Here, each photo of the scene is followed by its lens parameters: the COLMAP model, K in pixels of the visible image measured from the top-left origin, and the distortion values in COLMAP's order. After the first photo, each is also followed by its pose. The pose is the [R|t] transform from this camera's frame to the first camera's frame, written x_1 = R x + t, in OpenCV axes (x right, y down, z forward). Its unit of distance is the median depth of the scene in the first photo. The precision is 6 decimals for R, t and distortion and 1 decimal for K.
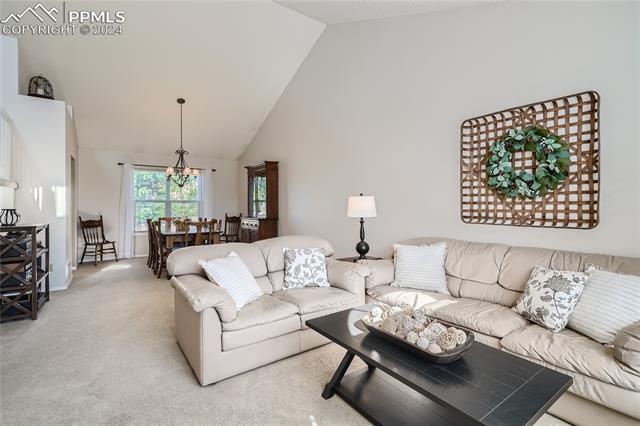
lens RADIAL K [[288.7, 0, 322.3], [0, 288.7, 208.3], [0, 0, 1]] dist [-0.003149, -0.000356]
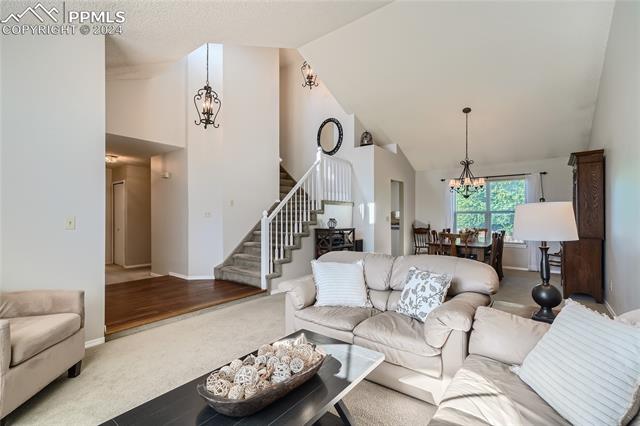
lens RADIAL K [[288.7, 0, 322.1], [0, 288.7, 214.8], [0, 0, 1]] dist [-0.003149, -0.000356]
pose [[0.294744, -0.002220, -0.955574, 0.426030], [-0.009154, 0.999945, -0.005147, -0.008569], [0.955532, 0.010264, 0.294708, 0.333077]]
